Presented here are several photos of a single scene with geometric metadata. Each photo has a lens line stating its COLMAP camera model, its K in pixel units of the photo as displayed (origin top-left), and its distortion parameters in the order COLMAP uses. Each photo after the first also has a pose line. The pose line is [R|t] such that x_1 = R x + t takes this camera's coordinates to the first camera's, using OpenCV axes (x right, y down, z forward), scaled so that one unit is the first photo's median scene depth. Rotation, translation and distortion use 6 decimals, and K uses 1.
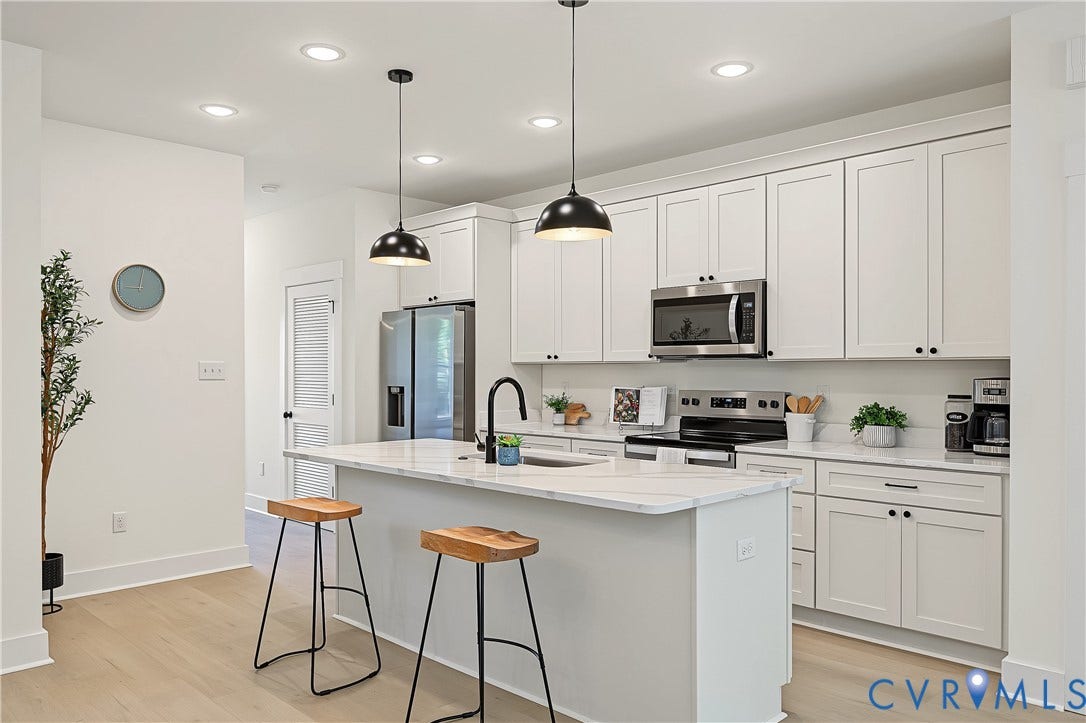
lens RADIAL K [[793.2, 0, 542.7], [0, 793.2, 366.5], [0, 0, 1]] dist [0.001049, -0.003260]
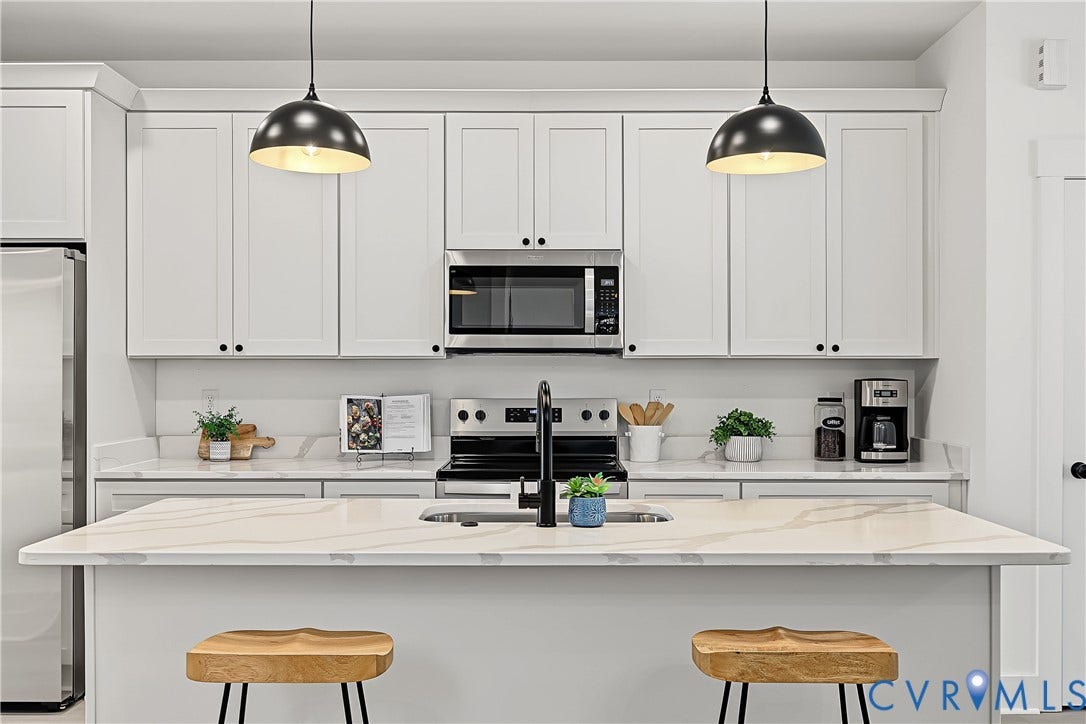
lens RADIAL K [[1029.4, 0, 546.5], [0, 1029.4, 371.0], [0, 0, 1]] dist [-0.003155, 0.003653]
pose [[0.707399, 0.000904, 0.706813, -0.445269], [-0.003944, 0.999989, 0.002669, 0.003097], [-0.706803, -0.004676, 0.707395, 0.337007]]
